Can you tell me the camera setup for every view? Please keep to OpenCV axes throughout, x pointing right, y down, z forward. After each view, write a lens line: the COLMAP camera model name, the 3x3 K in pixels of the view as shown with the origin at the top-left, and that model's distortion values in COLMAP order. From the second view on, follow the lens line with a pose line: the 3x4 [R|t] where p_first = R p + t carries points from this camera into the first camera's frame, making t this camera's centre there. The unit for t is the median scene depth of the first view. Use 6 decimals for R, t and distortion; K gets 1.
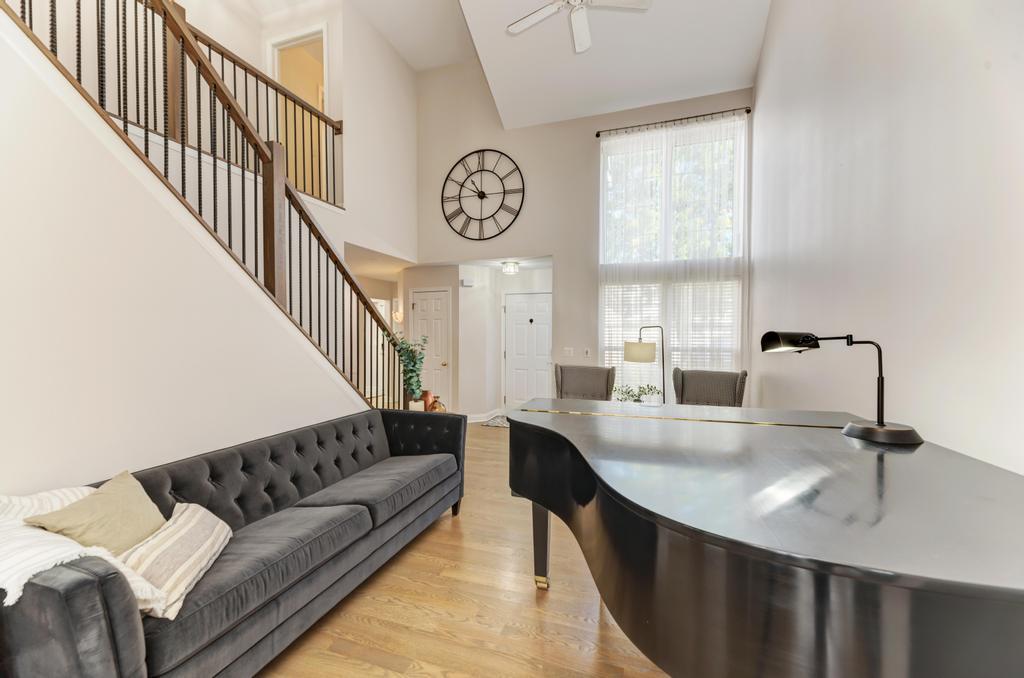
lens RADIAL K [[410.7, 0, 515.1], [0, 410.7, 340.1], [0, 0, 1]] dist [0.001060, 0.000206]
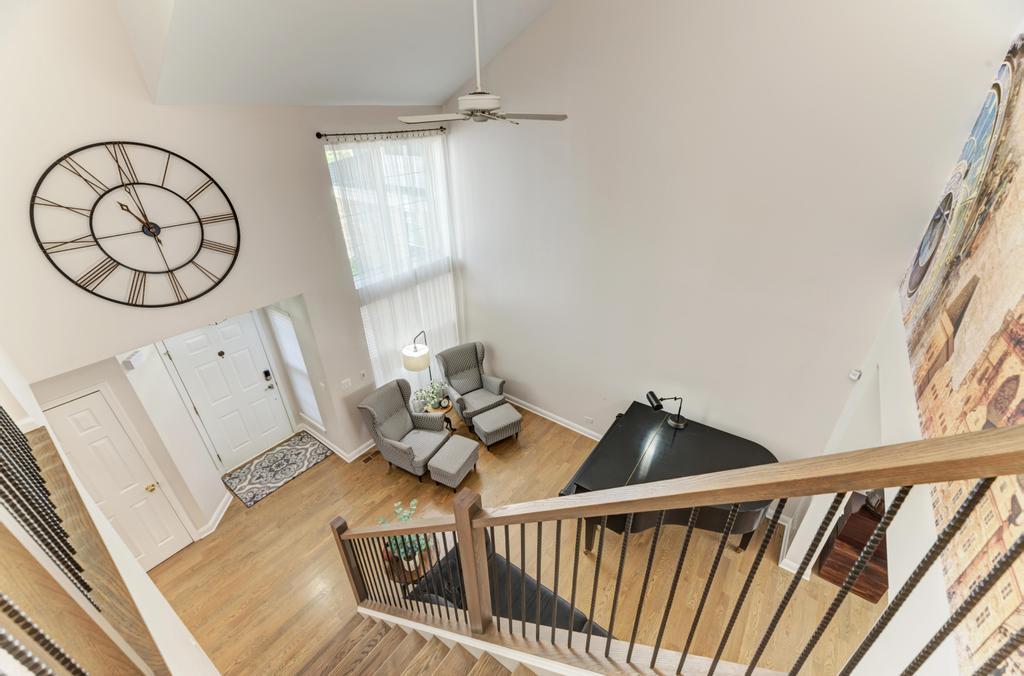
lens RADIAL K [[410.7, 0, 515.1], [0, 410.7, 339.1], [0, 0, 1]] dist [0.001060, 0.000206]
pose [[0.300488, -0.462185, 0.834321, -0.474846], [0.026844, 0.878499, 0.476990, -0.479342], [-0.953408, -0.120933, 0.276385, 0.352204]]
